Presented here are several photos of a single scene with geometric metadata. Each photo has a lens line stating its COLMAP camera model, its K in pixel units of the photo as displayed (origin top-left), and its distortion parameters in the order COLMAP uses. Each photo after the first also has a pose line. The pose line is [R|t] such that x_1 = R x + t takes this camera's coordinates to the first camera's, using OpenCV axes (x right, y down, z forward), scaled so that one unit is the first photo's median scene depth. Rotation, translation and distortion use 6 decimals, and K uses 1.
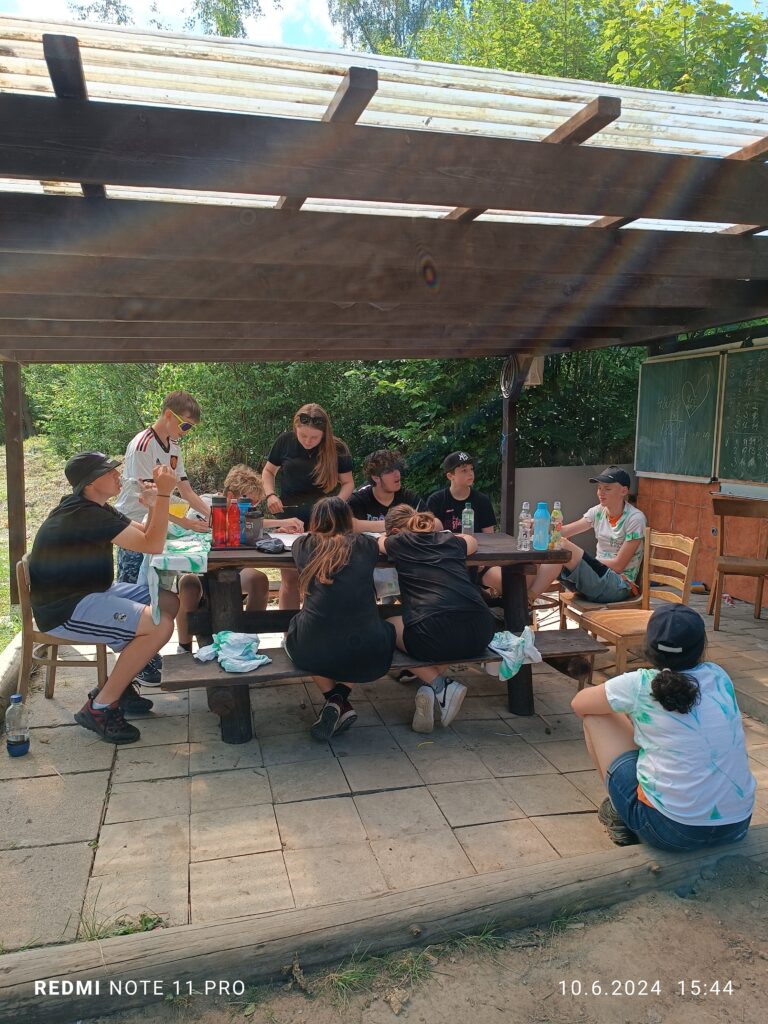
lens RADIAL K [[721.5, 0, 383.3], [0, 721.5, 512.3], [0, 0, 1]] dist [-0.009982, -0.015956]
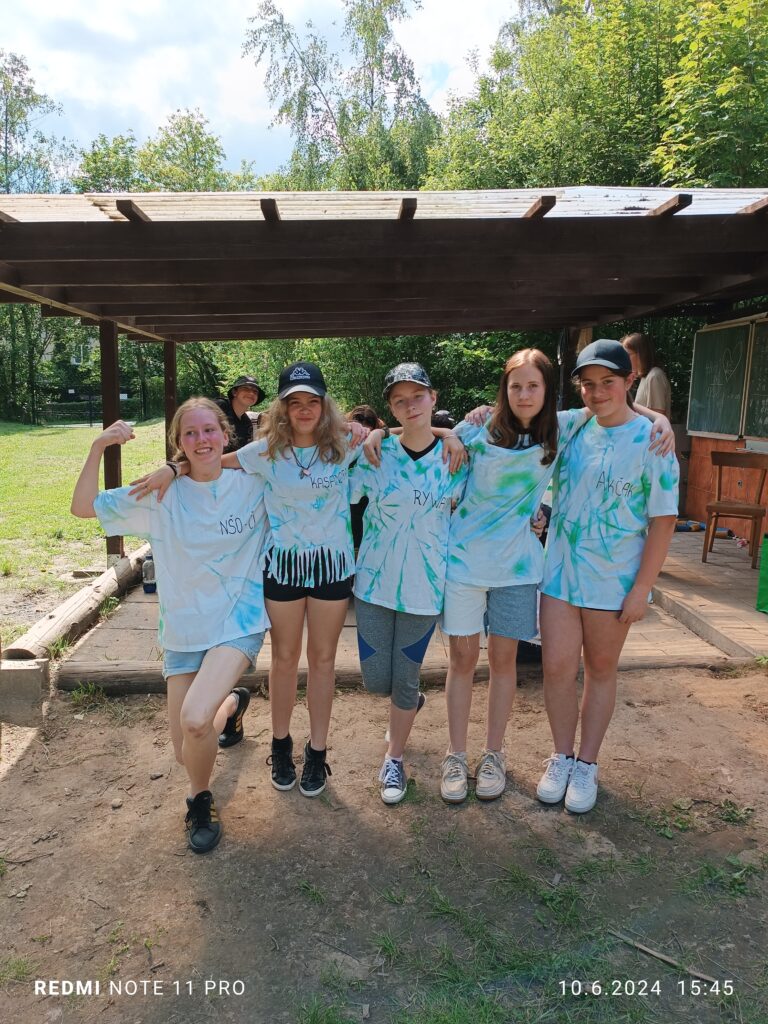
lens RADIAL K [[721.5, 0, 382.7], [0, 721.5, 511.9], [0, 0, 1]] dist [-0.009982, -0.015956]
pose [[0.968992, 0.040910, -0.243681, 0.179060], [-0.030368, 0.998440, 0.046864, 0.031696], [0.245218, -0.038011, 0.968723, -0.200031]]
